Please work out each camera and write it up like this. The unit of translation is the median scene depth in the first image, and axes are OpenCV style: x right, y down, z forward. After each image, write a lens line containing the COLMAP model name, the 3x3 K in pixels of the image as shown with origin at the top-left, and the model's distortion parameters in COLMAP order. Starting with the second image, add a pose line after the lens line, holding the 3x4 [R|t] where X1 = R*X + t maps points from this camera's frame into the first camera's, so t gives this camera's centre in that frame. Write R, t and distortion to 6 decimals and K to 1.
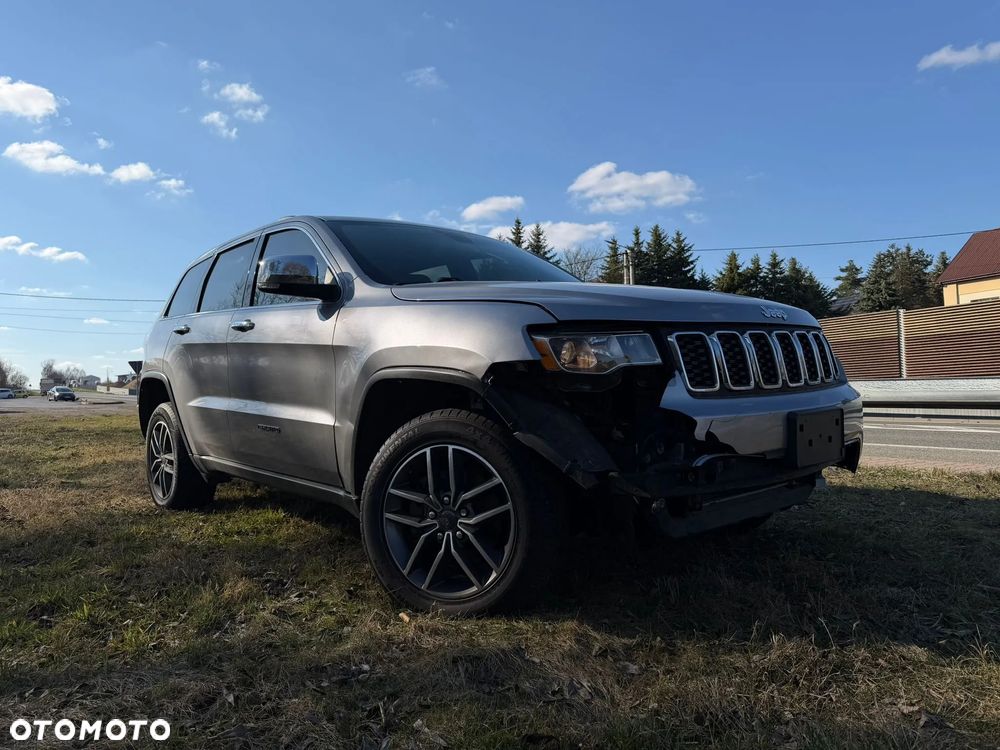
lens RADIAL K [[725.7, 0, 496.0], [0, 725.7, 388.3], [0, 0, 1]] dist [0.050197, -0.067742]
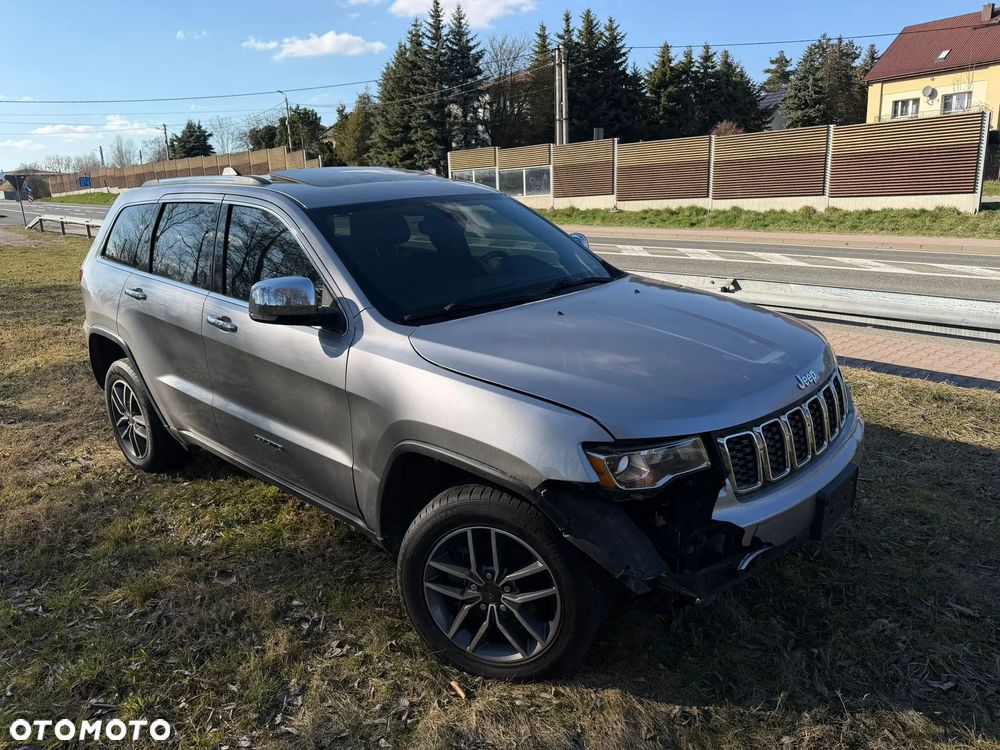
lens RADIAL K [[726.6, 0, 500.0], [0, 726.6, 375.0], [0, 0, 1]] dist [0.006495, 0.000945]
pose [[0.992068, -0.041535, 0.118645, -0.089272], [0.005967, 0.958332, 0.285596, -0.224735], [-0.125564, -0.282622, 0.950978, 0.056995]]
